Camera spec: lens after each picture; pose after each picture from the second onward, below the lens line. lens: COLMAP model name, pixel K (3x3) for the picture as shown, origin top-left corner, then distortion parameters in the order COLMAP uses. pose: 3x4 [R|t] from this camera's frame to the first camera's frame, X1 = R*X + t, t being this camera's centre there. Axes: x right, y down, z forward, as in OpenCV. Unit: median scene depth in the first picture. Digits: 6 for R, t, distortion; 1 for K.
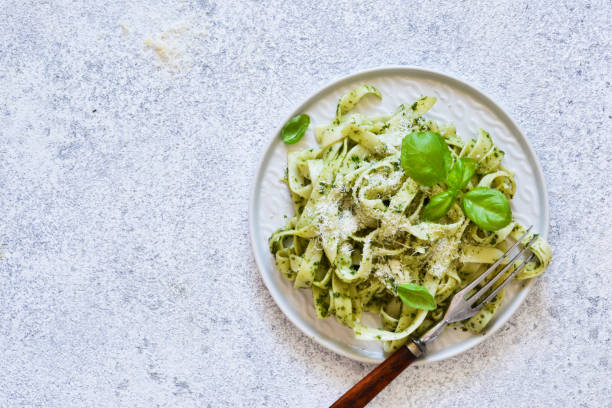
lens RADIAL K [[1910.1, 0, 306.0], [0, 1910.1, 204.0], [0, 0, 1]] dist [-0.162355, 0.162735]
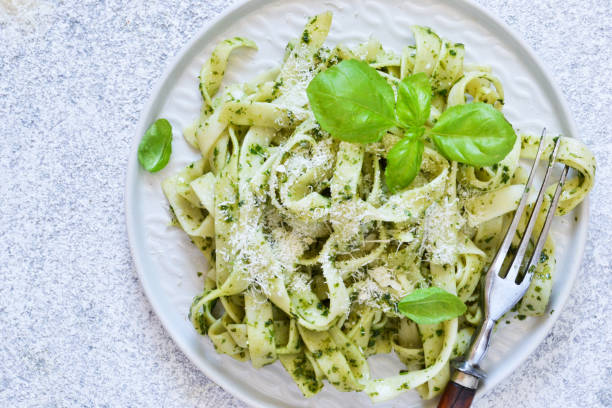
lens RADIAL K [[1910.1, 0, 306.0], [0, 1910.1, 204.0], [0, 0, 1]] dist [-0.162355, 0.162735]
pose [[0.908571, -0.417298, -0.019004, 0.045986], [0.417353, 0.908744, -0.001173, 0.000718], [0.017759, -0.006866, 0.999819, 0.358039]]
